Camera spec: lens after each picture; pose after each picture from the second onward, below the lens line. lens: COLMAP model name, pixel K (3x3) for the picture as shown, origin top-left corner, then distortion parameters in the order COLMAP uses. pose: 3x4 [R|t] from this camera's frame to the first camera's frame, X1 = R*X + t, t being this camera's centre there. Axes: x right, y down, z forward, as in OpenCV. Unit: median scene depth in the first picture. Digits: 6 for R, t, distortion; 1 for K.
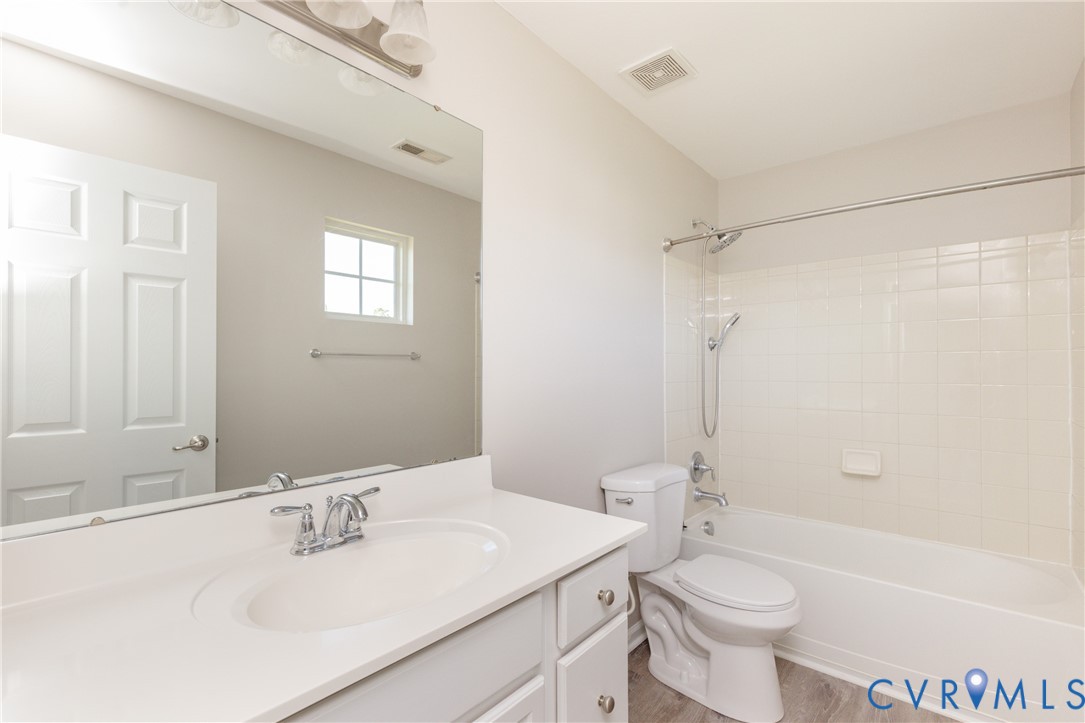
lens RADIAL K [[494.4, 0, 534.6], [0, 494.4, 366.3], [0, 0, 1]] dist [0.013336, -0.000423]
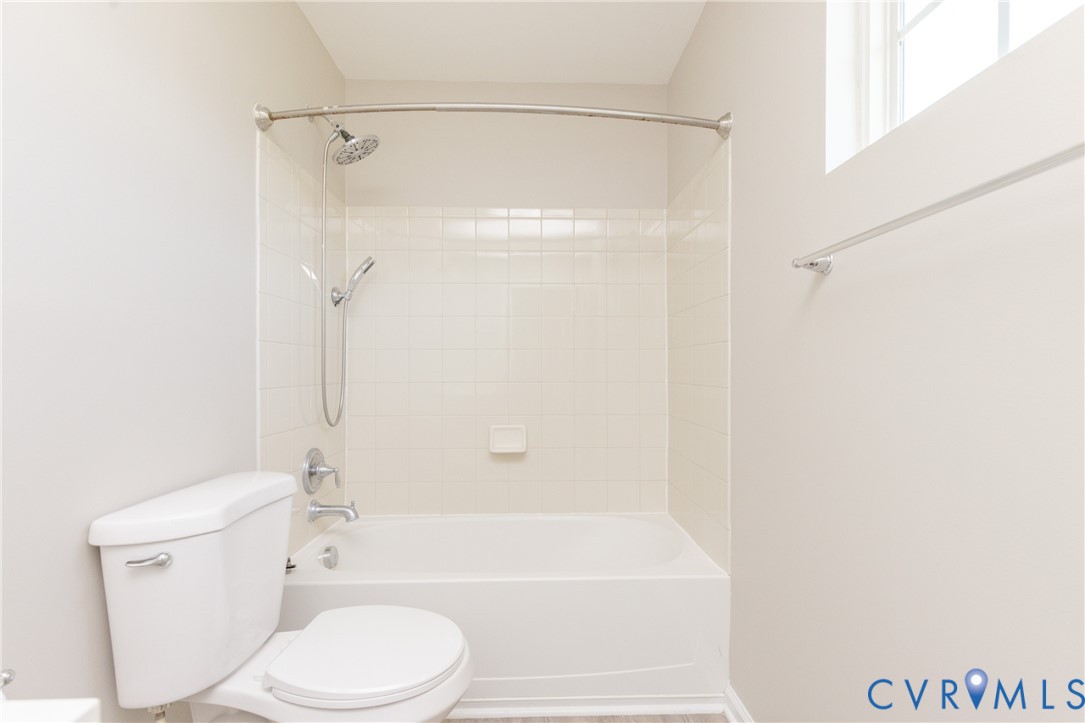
lens RADIAL K [[494.4, 0, 543.6], [0, 494.4, 370.7], [0, 0, 1]] dist [0.013336, -0.000423]
pose [[0.733710, 0.001576, 0.679461, 0.101781], [-0.006242, 0.999971, 0.004420, 0.064272], [-0.679434, -0.007484, 0.733698, 0.300766]]
